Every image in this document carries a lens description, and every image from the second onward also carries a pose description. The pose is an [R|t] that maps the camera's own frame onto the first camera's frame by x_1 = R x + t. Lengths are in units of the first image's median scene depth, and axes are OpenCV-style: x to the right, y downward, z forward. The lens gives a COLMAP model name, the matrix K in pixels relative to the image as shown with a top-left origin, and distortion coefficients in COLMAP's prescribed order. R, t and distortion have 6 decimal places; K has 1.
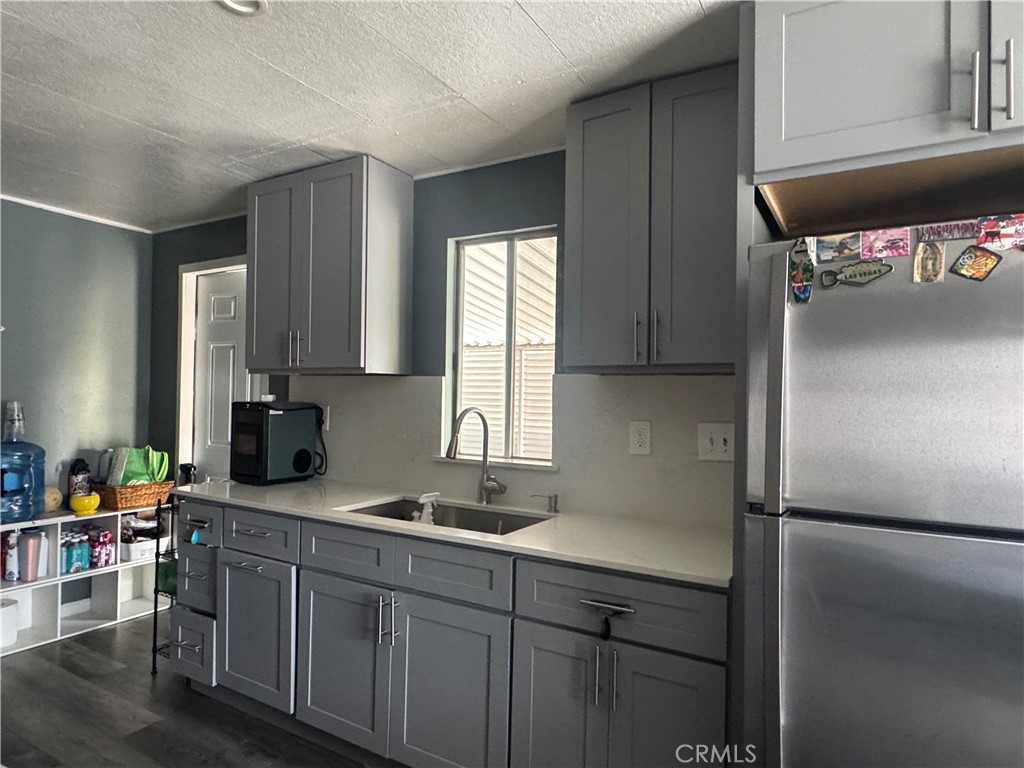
lens RADIAL K [[608.7, 0, 511.1], [0, 608.7, 387.0], [0, 0, 1]] dist [-0.006467, 0.001460]
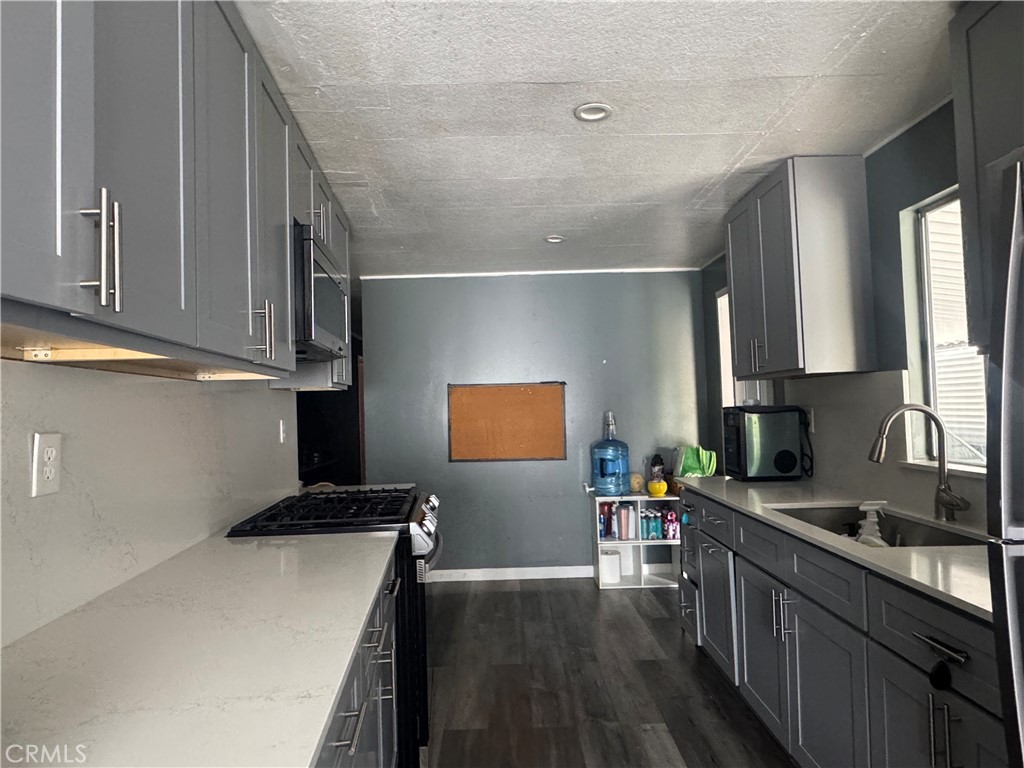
lens RADIAL K [[608.7, 0, 511.4], [0, 608.7, 384.6], [0, 0, 1]] dist [-0.006467, 0.001460]
pose [[0.515326, -0.062710, -0.854697, 0.289589], [0.047126, 0.997884, -0.044803, 0.013852], [0.855697, -0.017190, 0.517191, 0.059786]]
